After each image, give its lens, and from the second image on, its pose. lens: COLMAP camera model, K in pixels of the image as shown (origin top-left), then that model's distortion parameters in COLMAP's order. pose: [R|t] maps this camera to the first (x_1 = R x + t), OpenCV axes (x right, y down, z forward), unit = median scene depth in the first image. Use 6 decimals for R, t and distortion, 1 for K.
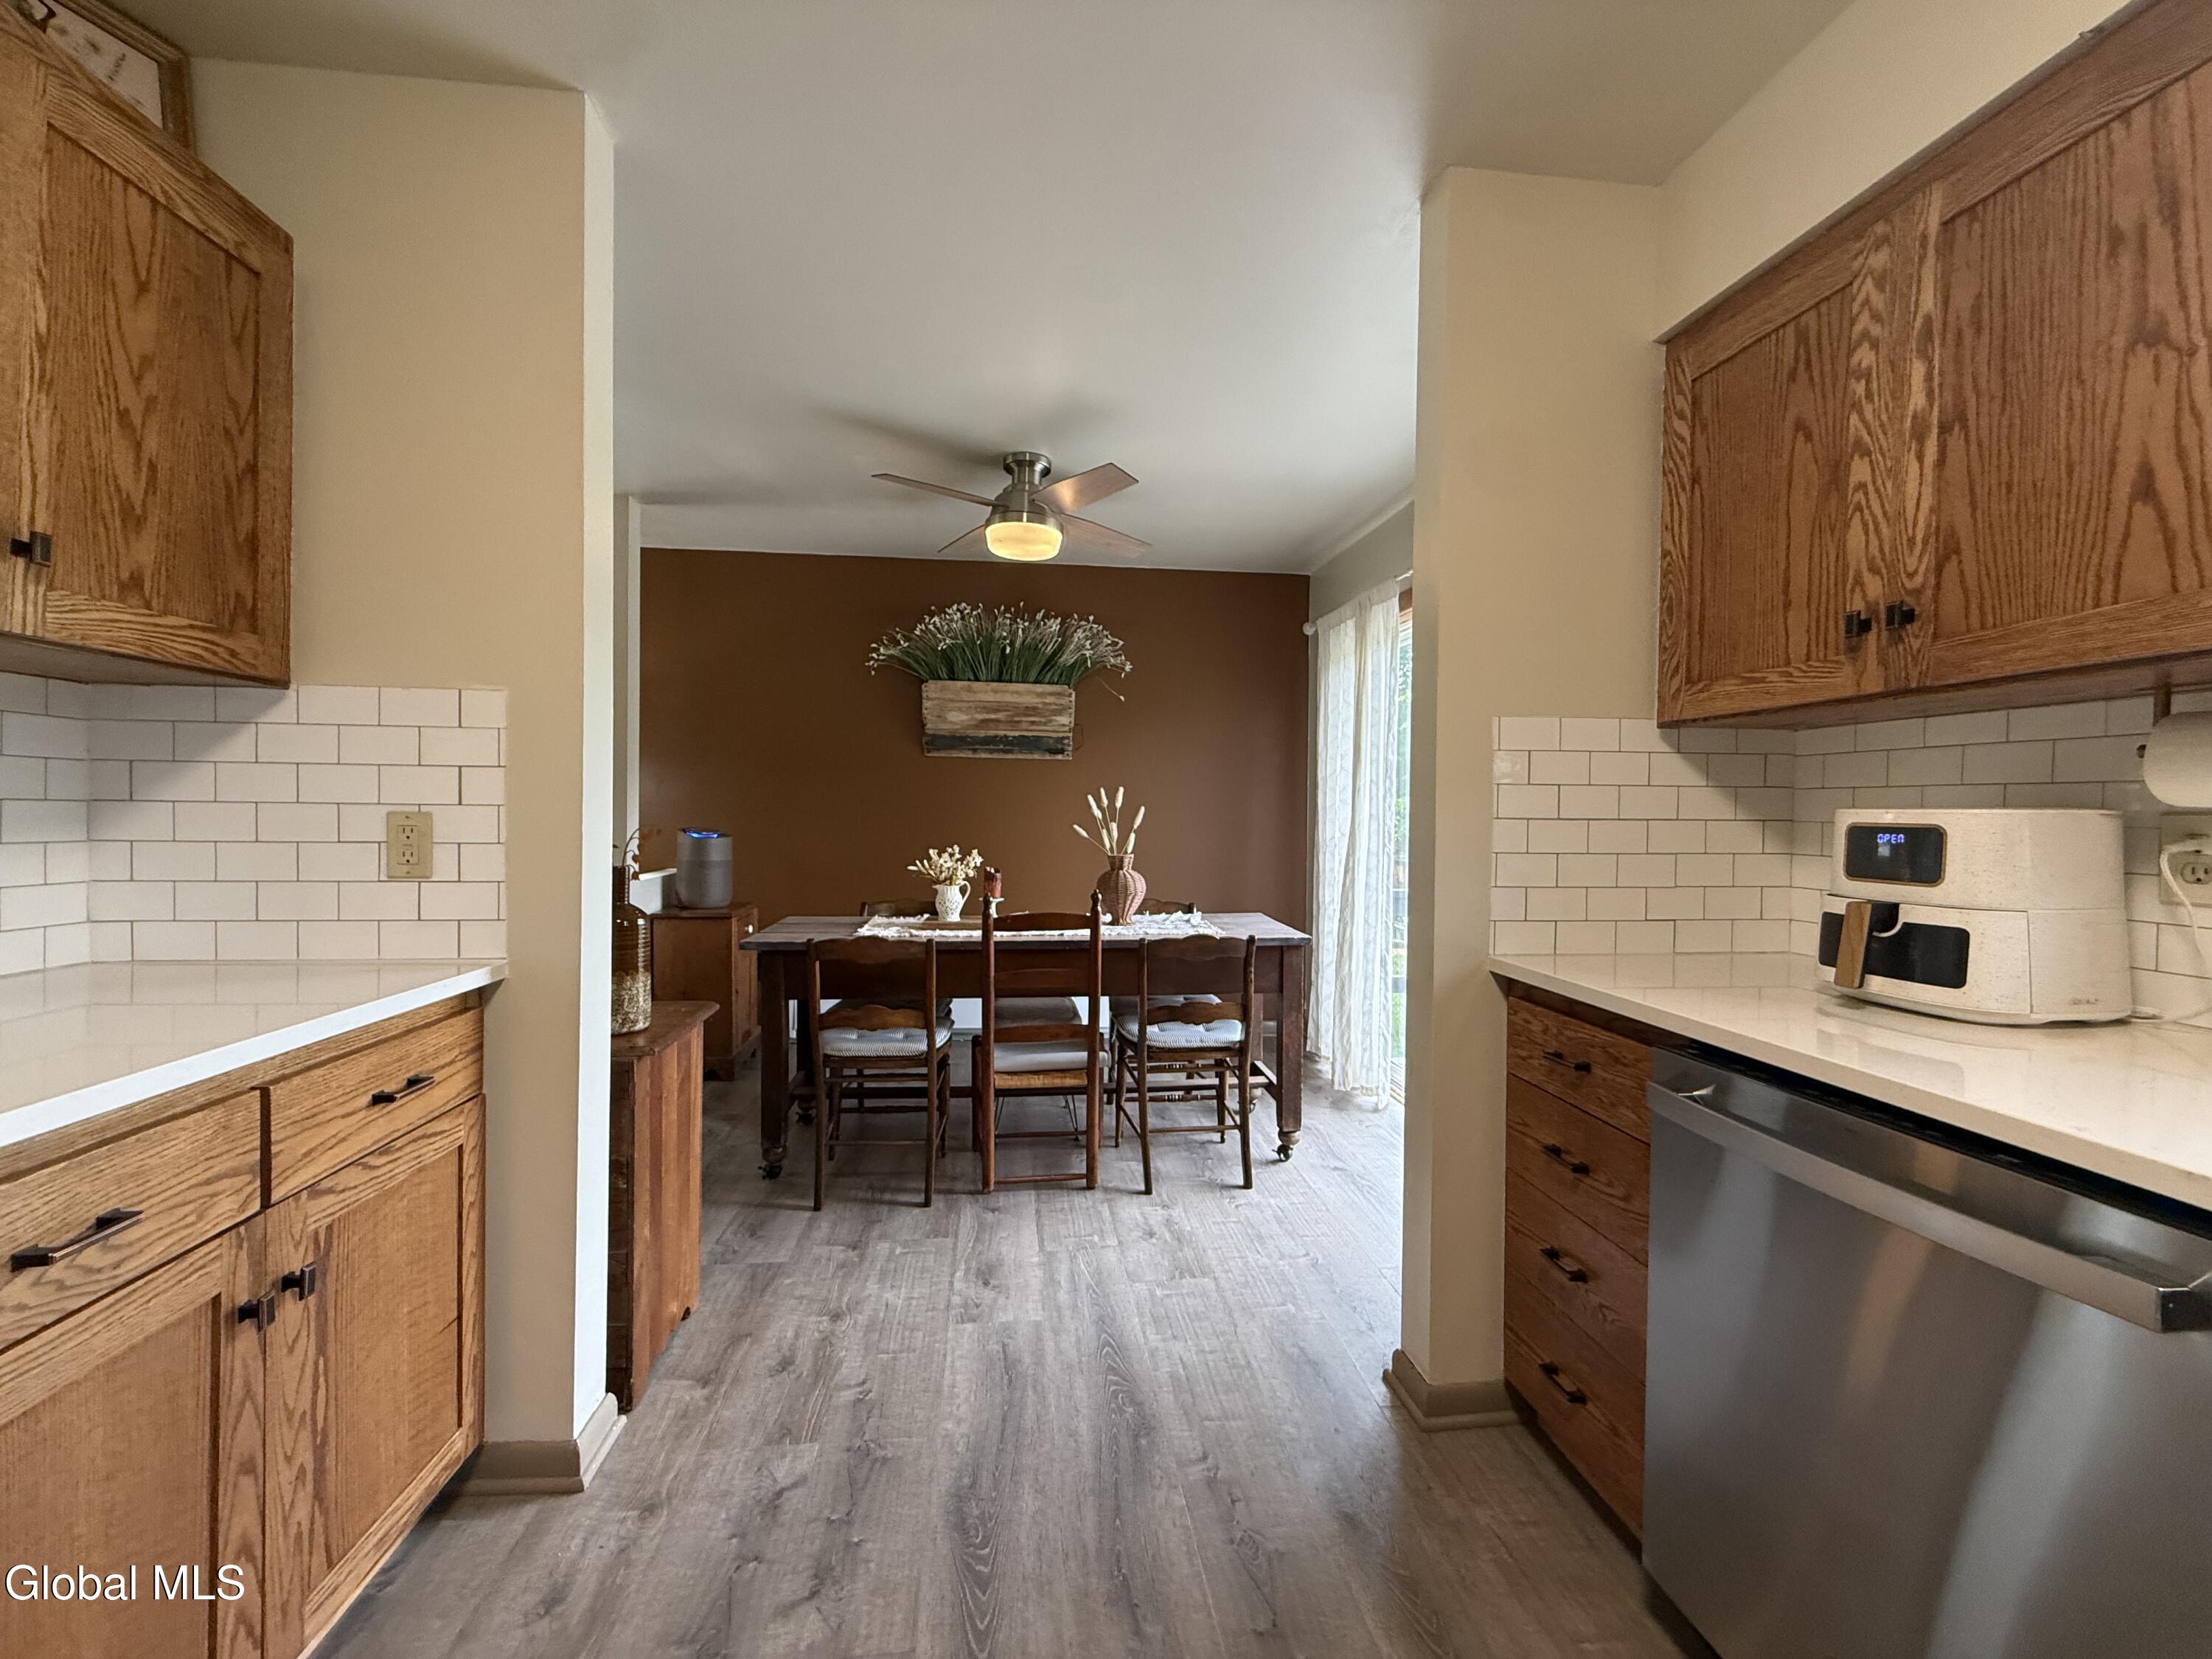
lens RADIAL K [[882.2, 0, 1100.0], [0, 882.2, 824.2], [0, 0, 1]] dist [0.000645, 0.000116]
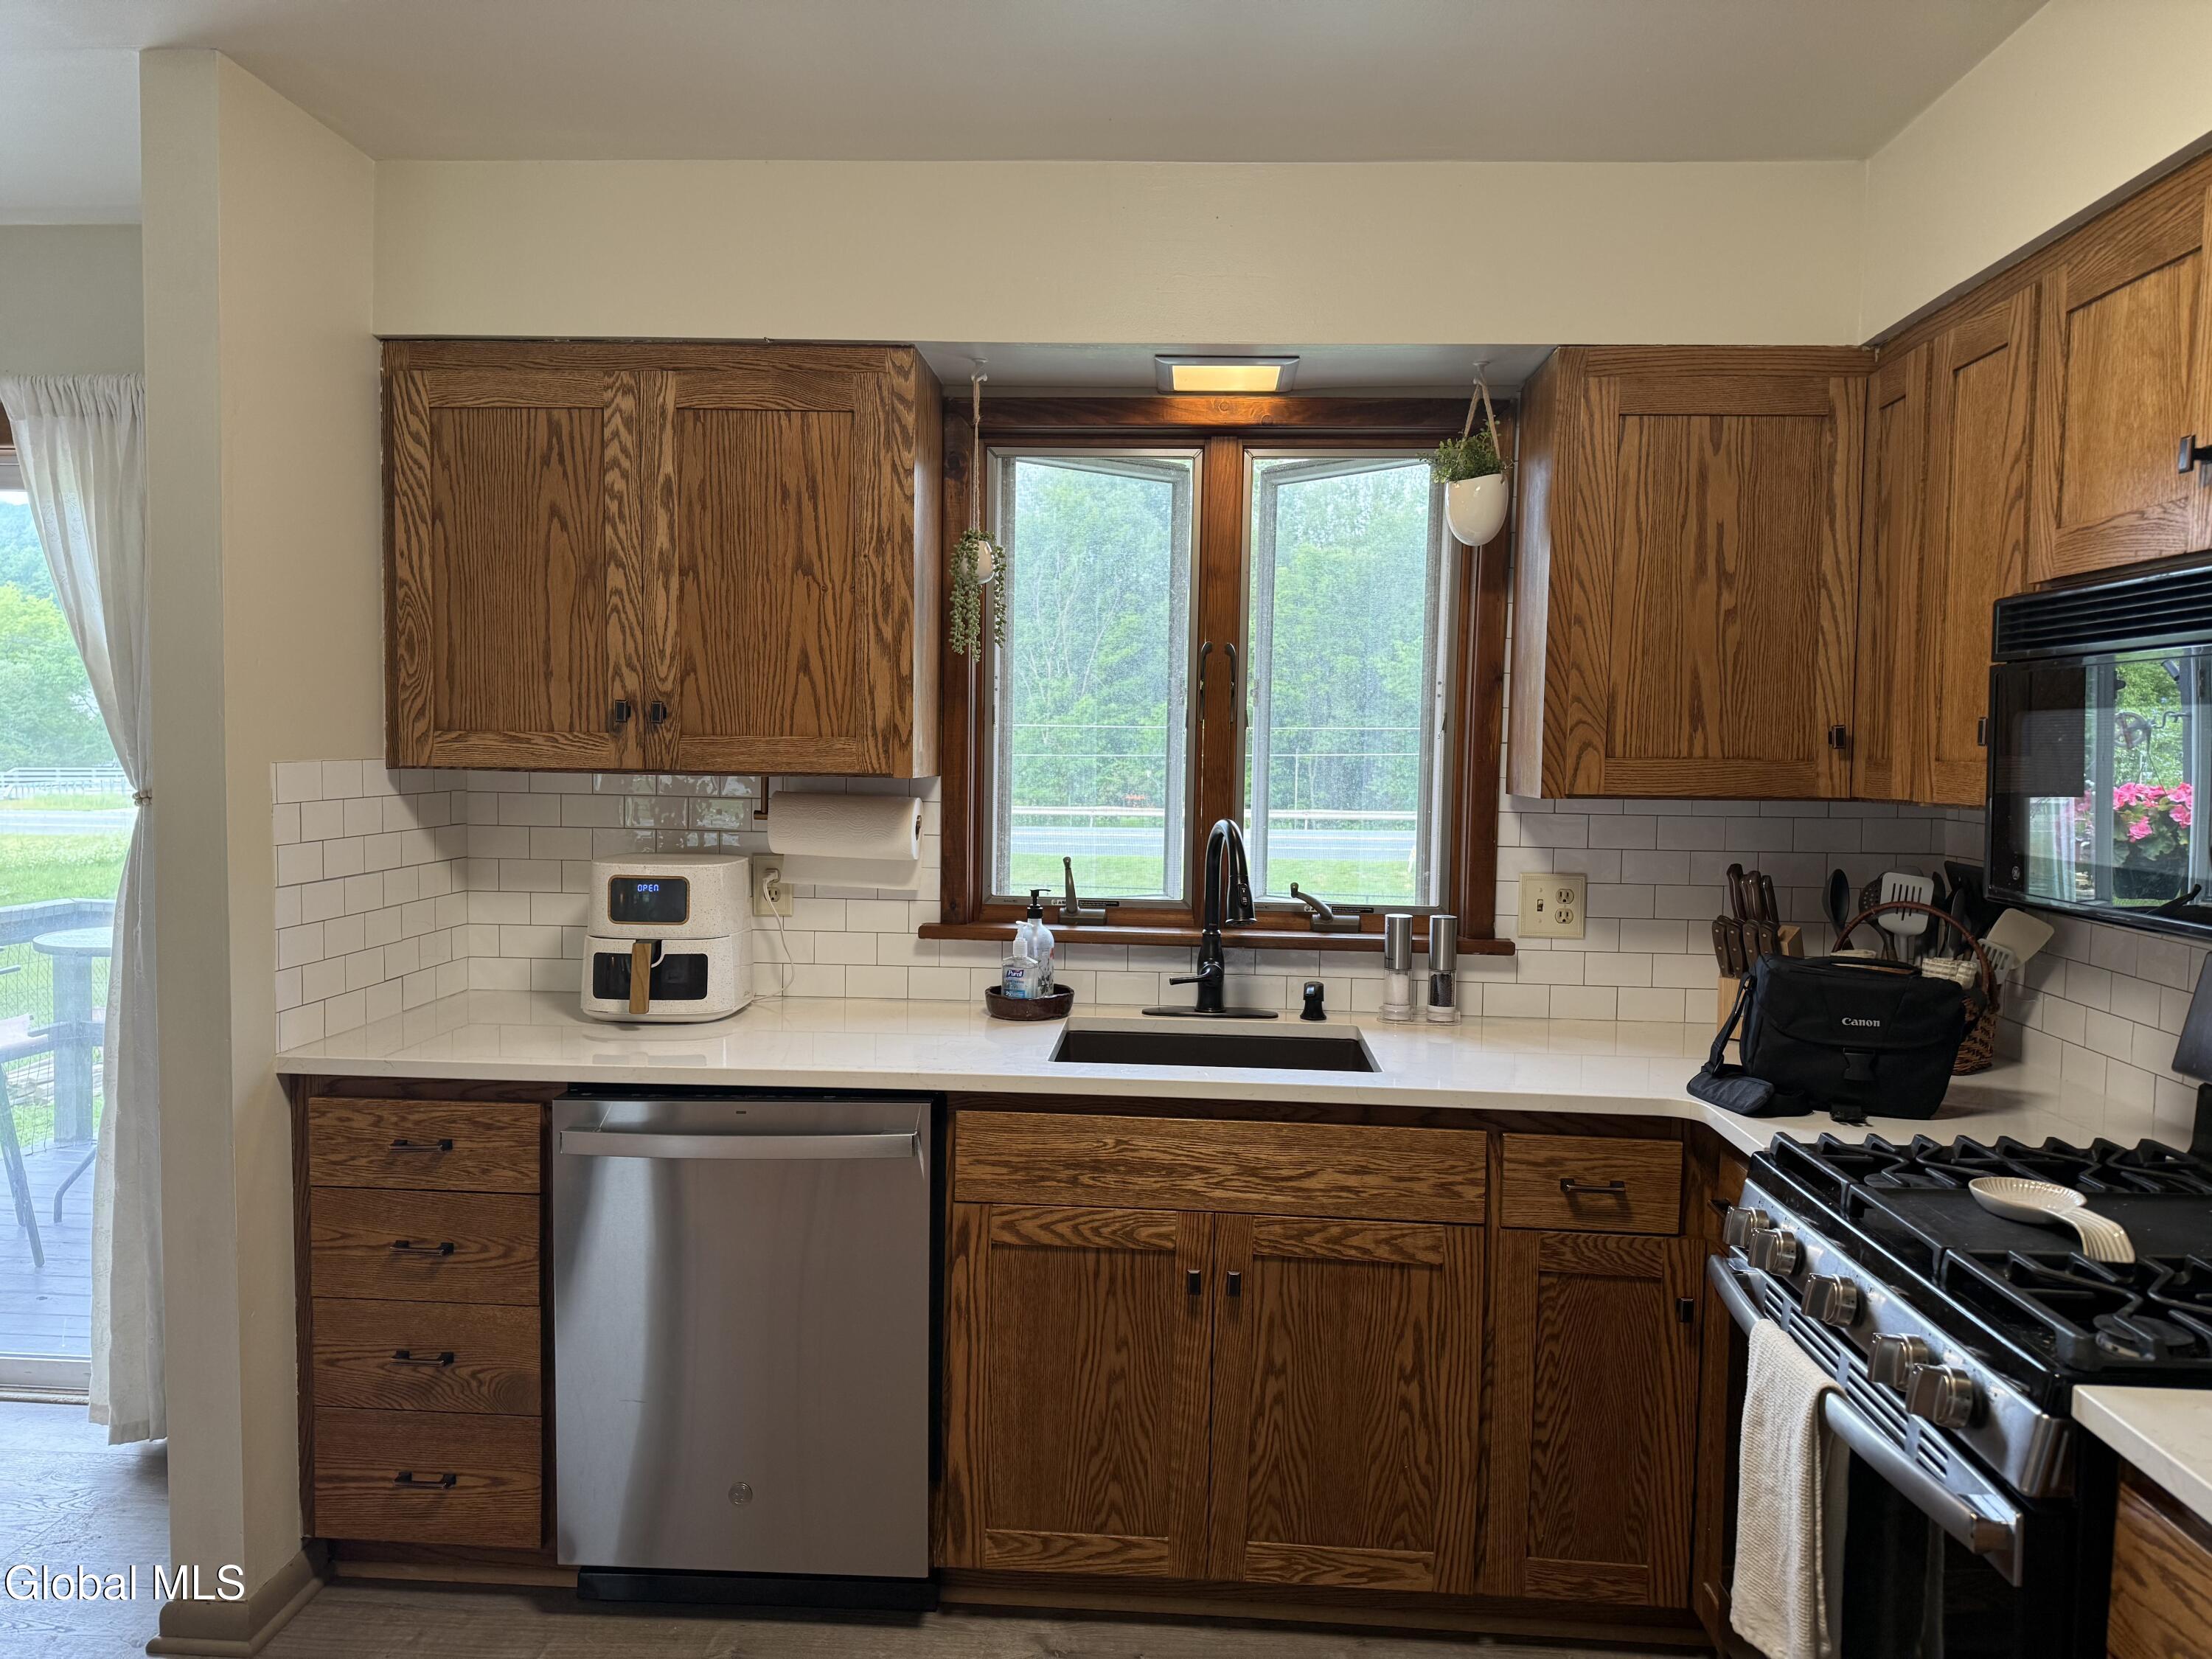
lens RADIAL K [[1526.8, 0, 1111.5], [0, 1526.8, 848.4], [0, 0, 1]] dist [0.097940, -0.098150]
pose [[0.161204, -0.076643, 0.983941, -0.857355], [-0.001003, 0.996967, 0.077822, -0.158956], [-0.986921, -0.013532, 0.160638, 0.009269]]
